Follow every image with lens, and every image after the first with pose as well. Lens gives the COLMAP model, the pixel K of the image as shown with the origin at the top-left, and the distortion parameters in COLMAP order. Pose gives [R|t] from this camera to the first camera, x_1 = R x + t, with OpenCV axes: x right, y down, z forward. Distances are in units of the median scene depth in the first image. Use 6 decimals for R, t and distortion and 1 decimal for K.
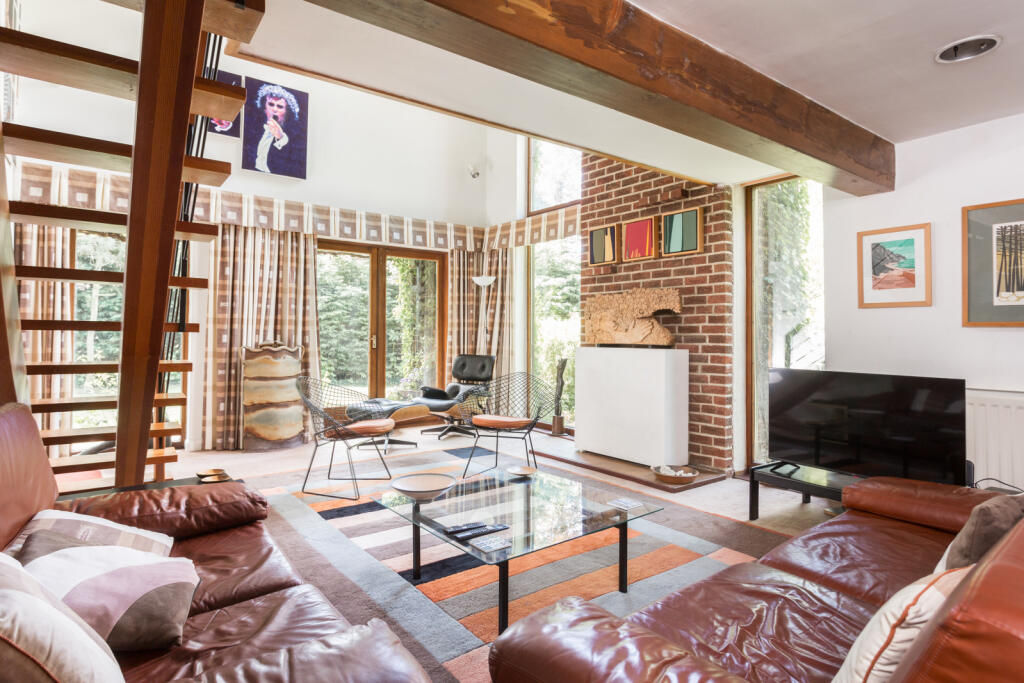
lens RADIAL K [[555.8, 0, 523.4], [0, 555.8, 315.0], [0, 0, 1]] dist [-0.003941, -0.000182]
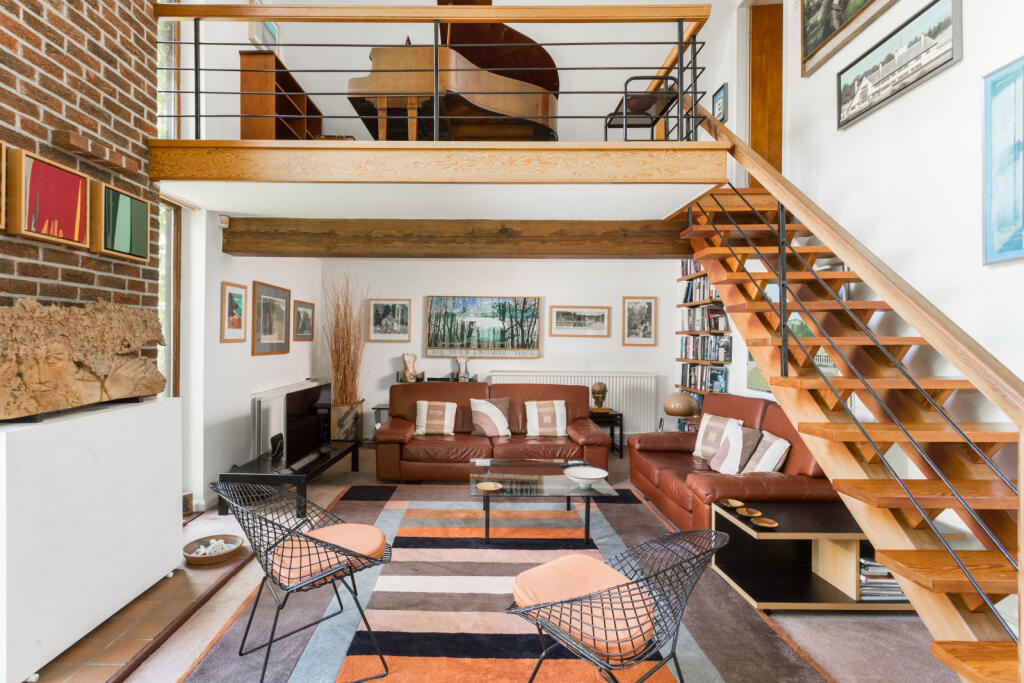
lens RADIAL K [[489.5, 0, 506.9], [0, 489.5, 341.0], [0, 0, 1]] dist [0.004655, 0.001701]
pose [[-0.792684, -0.007319, 0.609588, -0.430267], [-0.026445, 0.999399, -0.022390, -0.007523], [-0.609058, -0.033869, -0.792402, 1.160639]]
